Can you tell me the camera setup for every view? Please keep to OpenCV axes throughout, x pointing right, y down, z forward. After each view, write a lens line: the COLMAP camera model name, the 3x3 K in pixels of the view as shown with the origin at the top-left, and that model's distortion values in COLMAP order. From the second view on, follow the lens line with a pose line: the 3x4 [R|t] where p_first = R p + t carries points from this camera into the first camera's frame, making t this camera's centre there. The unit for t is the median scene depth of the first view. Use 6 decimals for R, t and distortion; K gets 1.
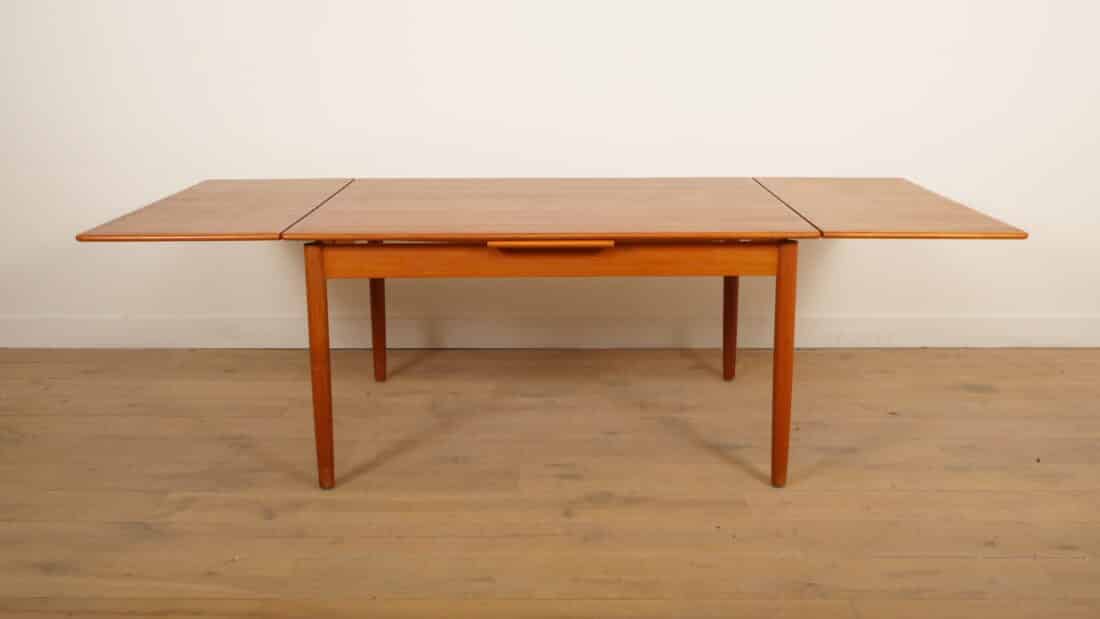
lens RADIAL K [[978.9, 0, 553.1], [0, 978.9, 337.2], [0, 0, 1]] dist [0.001598, -0.003475]
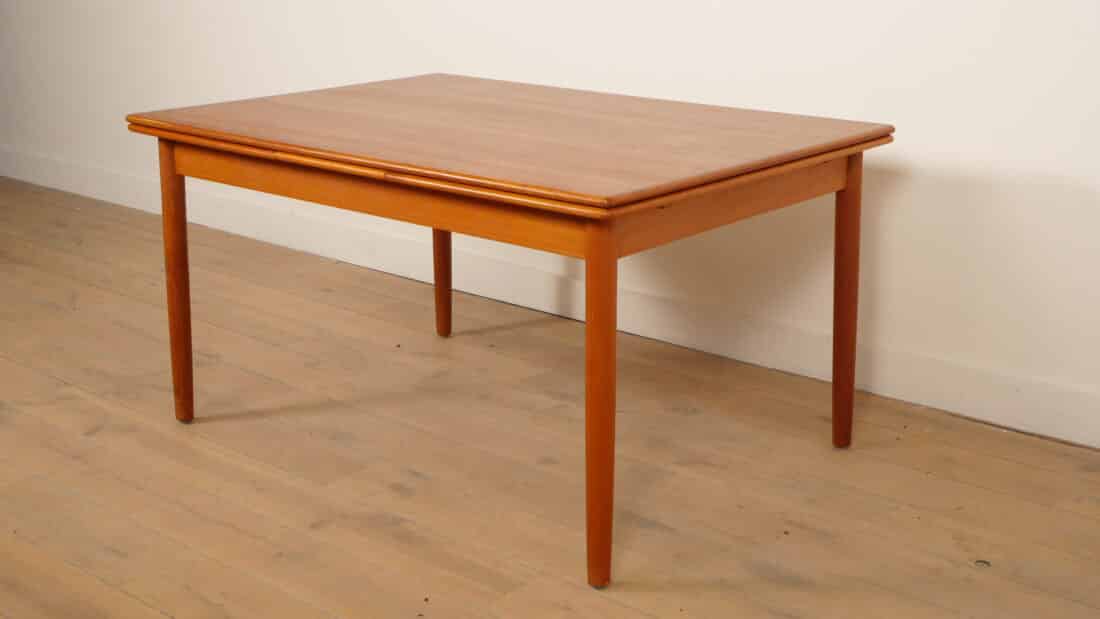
lens RADIAL K [[1387.6, 0, 550.0], [0, 1387.6, 309.5], [0, 0, 1]] dist [-0.002781, 0.012501]
pose [[0.767995, 0.186553, -0.612684, 0.686845], [-0.193292, 0.979544, 0.055966, -0.067452], [0.610592, 0.075446, 0.788344, 0.227352]]
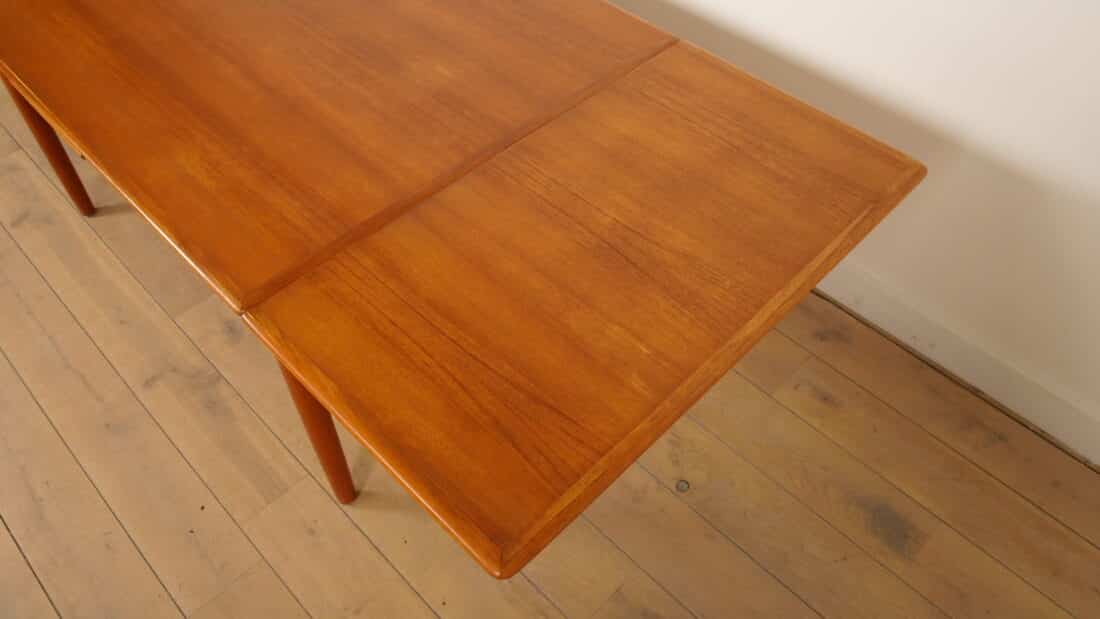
lens RADIAL K [[782.4, 0, 545.9], [0, 782.4, 317.3], [0, 0, 1]] dist [-0.035471, 0.000085]
pose [[0.715352, 0.551458, -0.429146, 0.495404], [-0.215693, 0.758422, 0.615039, -0.347488], [0.664642, -0.347405, 0.661484, 0.698027]]
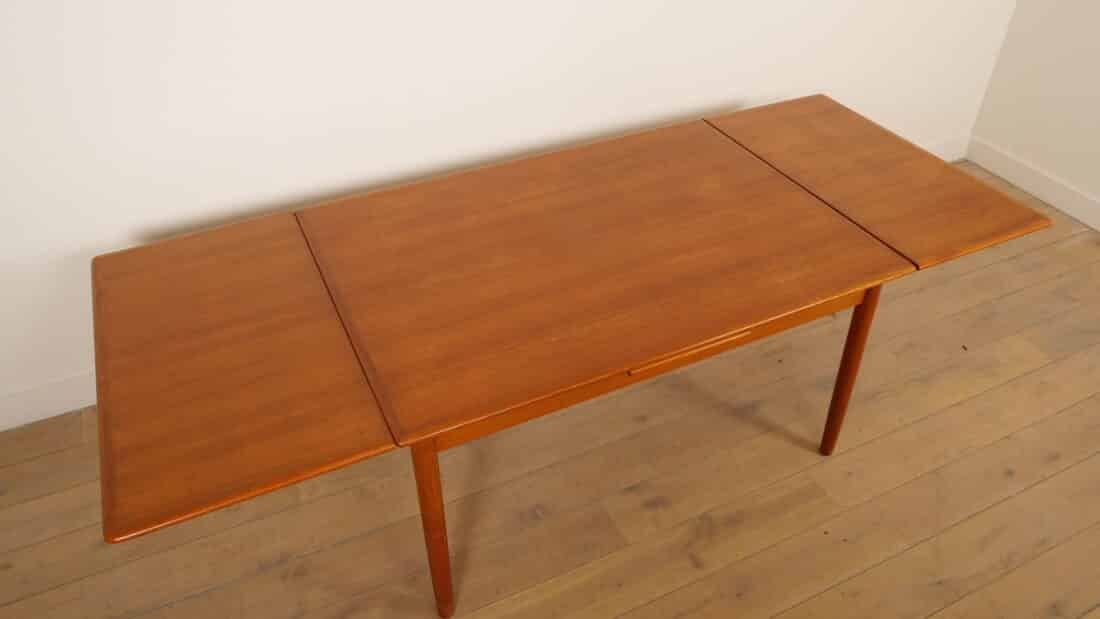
lens RADIAL K [[782.4, 0, 545.9], [0, 782.4, 317.3], [0, 0, 1]] dist [-0.035471, 0.000085]
pose [[0.898688, -0.275368, 0.341368, -0.301313], [0.130561, 0.911014, 0.391161, -0.357235], [-0.418704, -0.306963, 0.854670, 0.390865]]
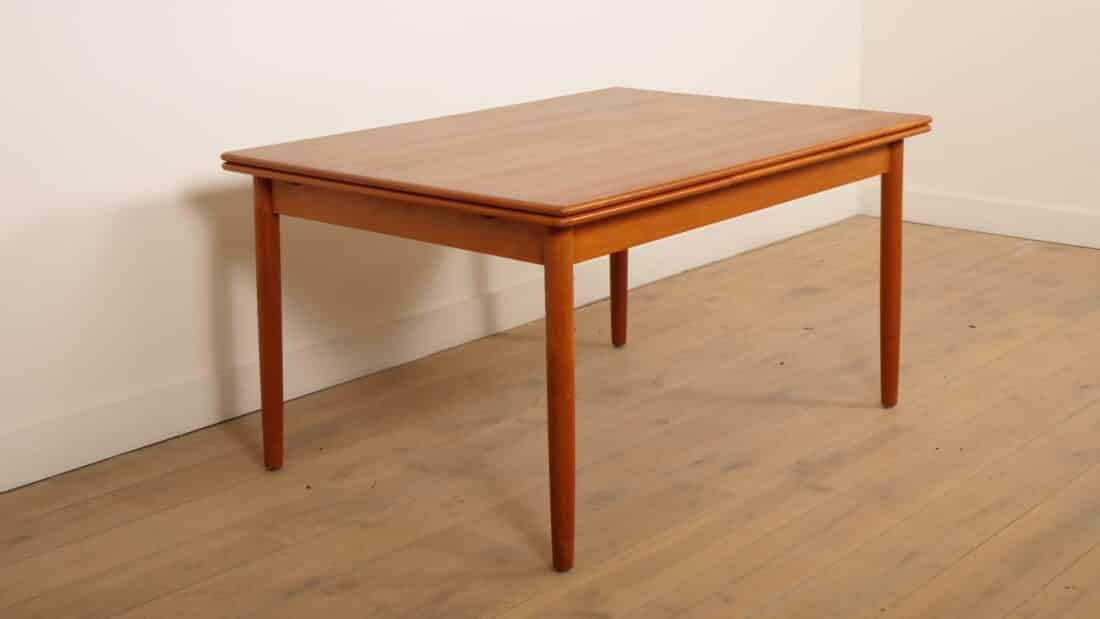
lens RADIAL K [[1625.4, 0, 550.0], [0, 1625.4, 309.5], [0, 0, 1]] dist [0.006242, 0.023768]
pose [[0.637066, -0.201709, 0.743949, -0.995802], [0.239008, 0.969276, 0.058132, -0.090152], [-0.732818, 0.140776, 0.665703, 0.204913]]
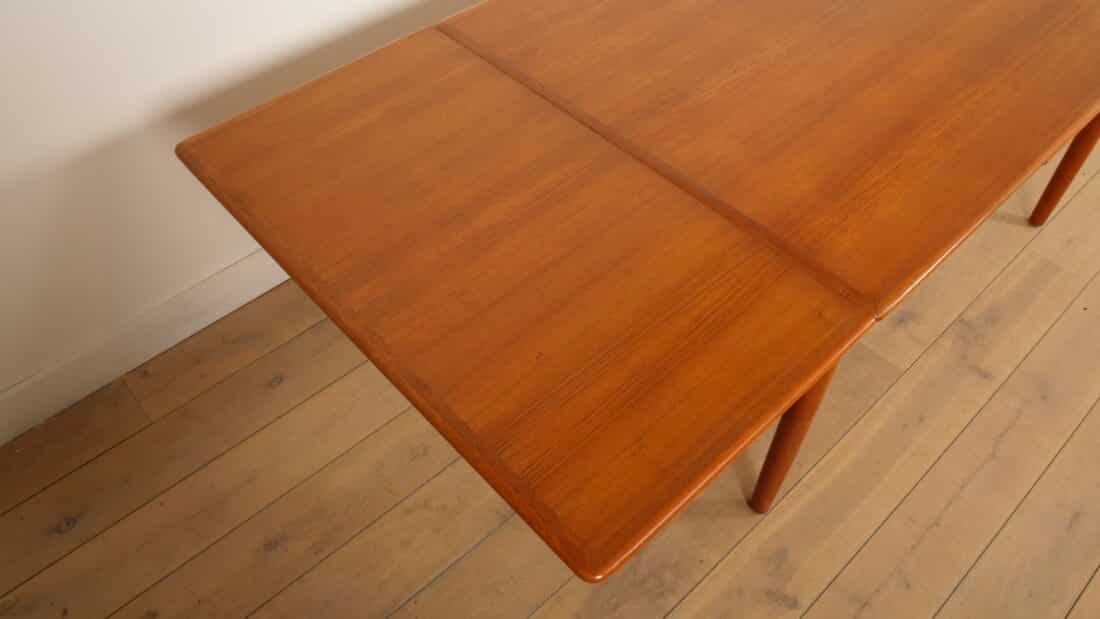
lens RADIAL K [[782.4, 0, 545.9], [0, 782.4, 317.3], [0, 0, 1]] dist [-0.035471, 0.000085]
pose [[0.733302, -0.528618, 0.427589, -0.499883], [0.198502, 0.767951, 0.608974, -0.336740], [-0.650281, -0.361684, 0.668071, 0.712771]]
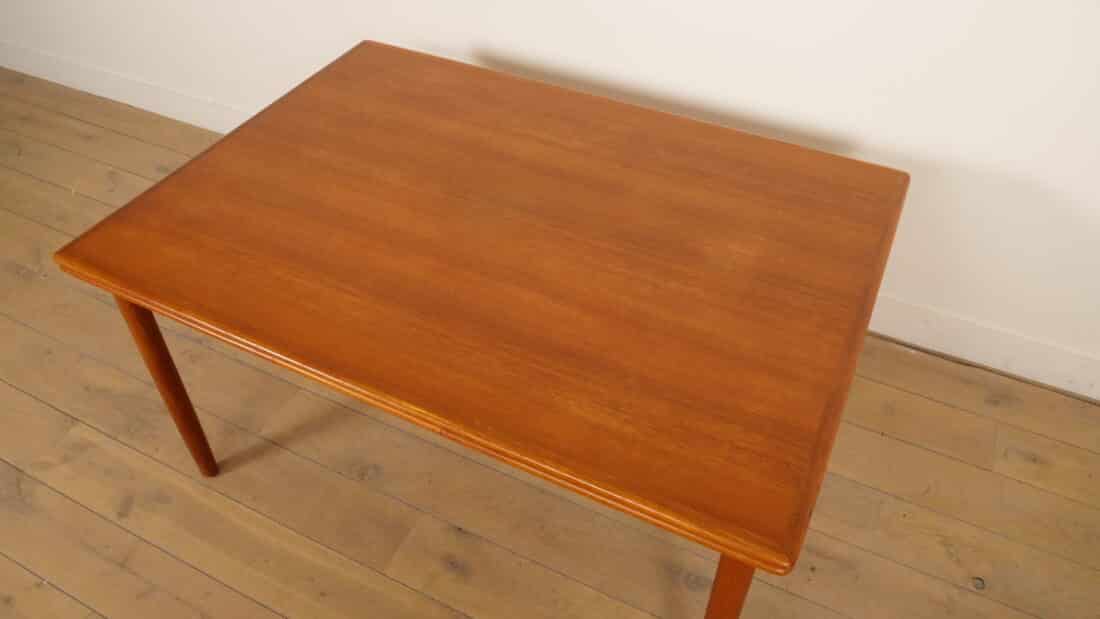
lens RADIAL K [[782.4, 0, 545.9], [0, 782.4, 317.3], [0, 0, 1]] dist [-0.035471, 0.000085]
pose [[0.901209, 0.306814, -0.306083, 0.204795], [-0.130354, 0.865460, 0.483721, -0.331389], [0.413316, -0.396034, 0.819955, 0.569492]]
